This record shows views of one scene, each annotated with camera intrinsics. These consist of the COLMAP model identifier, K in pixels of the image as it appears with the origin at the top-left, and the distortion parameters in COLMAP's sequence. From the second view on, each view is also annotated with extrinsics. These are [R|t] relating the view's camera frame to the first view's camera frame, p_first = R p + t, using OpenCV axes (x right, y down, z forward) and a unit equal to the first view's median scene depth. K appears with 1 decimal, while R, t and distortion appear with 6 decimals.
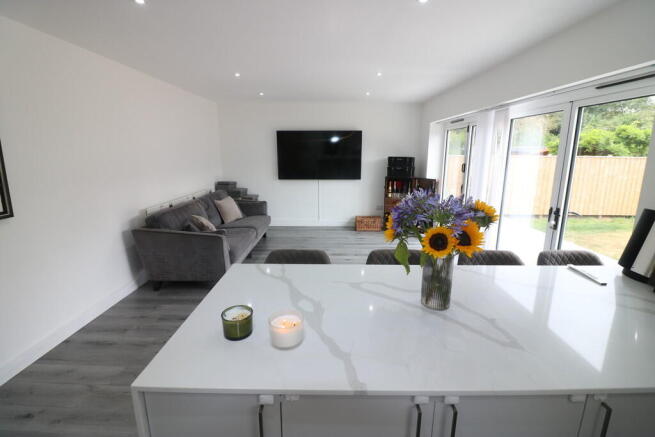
lens RADIAL K [[298.1, 0, 325.9], [0, 298.1, 210.3], [0, 0, 1]] dist [-0.000573, -0.016059]
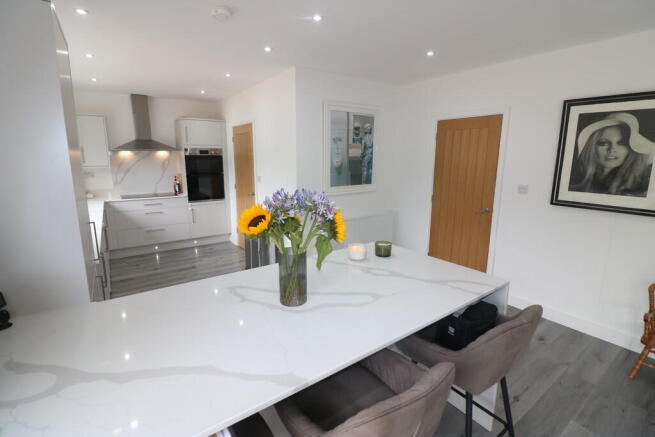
lens RADIAL K [[304.6, 0, 326.7], [0, 304.6, 210.5], [0, 0, 1]] dist [-0.002981, -0.000675]
pose [[-0.807445, 0.099632, -0.581469, 0.199717], [-0.118695, 0.938044, 0.325552, -0.077498], [0.577879, 0.331883, -0.745594, 0.408281]]
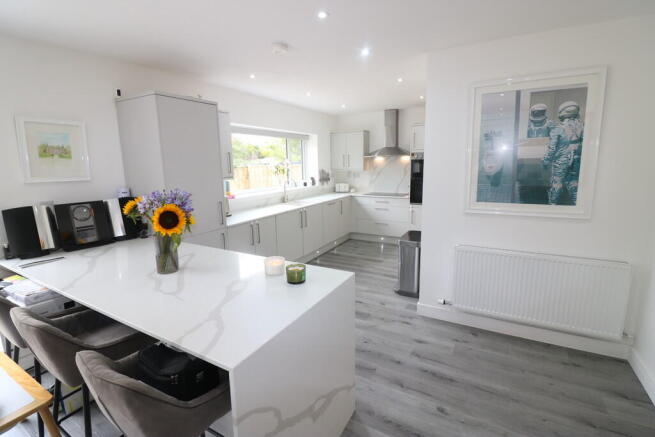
lens RADIAL K [[304.6, 0, 326.7], [0, 304.6, 210.5], [0, 0, 1]] dist [-0.002981, -0.000675]
pose [[-0.878986, -0.061003, 0.472930, -0.221603], [0.109836, 0.939214, 0.325288, -0.078615], [-0.464026, 0.337869, -0.818856, 0.404674]]
